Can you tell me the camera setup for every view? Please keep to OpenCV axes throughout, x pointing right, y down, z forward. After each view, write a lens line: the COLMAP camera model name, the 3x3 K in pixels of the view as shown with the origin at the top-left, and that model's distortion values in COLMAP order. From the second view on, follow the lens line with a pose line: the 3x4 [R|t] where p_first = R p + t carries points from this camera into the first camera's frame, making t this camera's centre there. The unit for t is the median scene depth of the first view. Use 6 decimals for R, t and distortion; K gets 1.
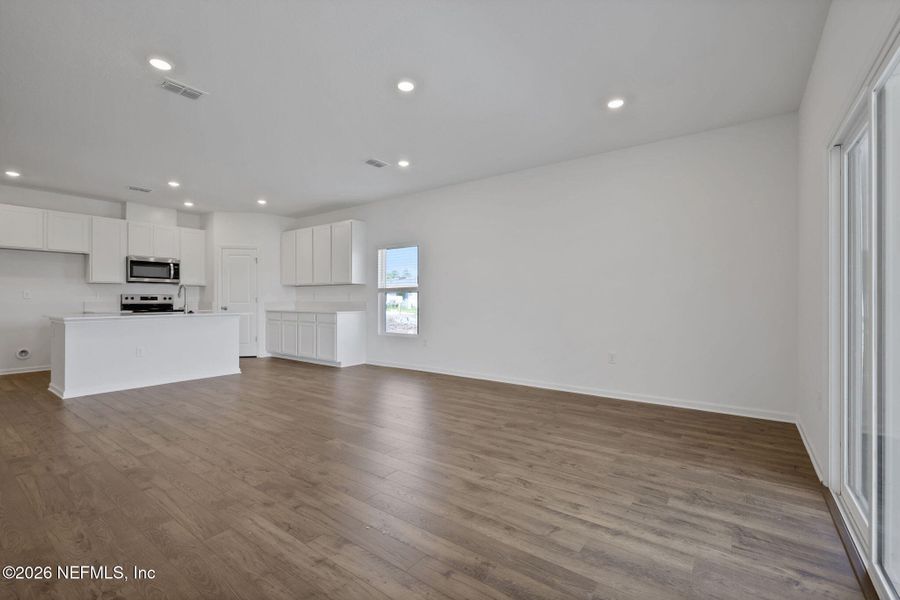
lens RADIAL K [[395.5, 0, 450.0], [0, 395.5, 300.0], [0, 0, 1]] dist [0.003184, 0.000204]
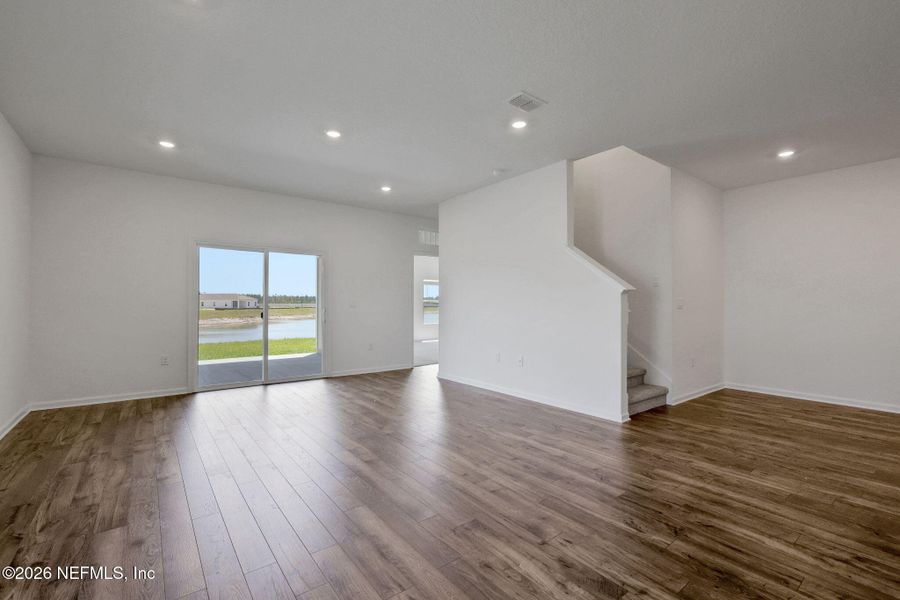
lens RADIAL K [[395.5, 0, 450.0], [0, 395.5, 300.0], [0, 0, 1]] dist [0.003184, 0.000204]
pose [[-0.964512, -0.000486, 0.264039, -0.354935], [-0.002927, 0.999957, -0.008852, -0.011114], [-0.264023, -0.009311, -0.964471, 0.946237]]
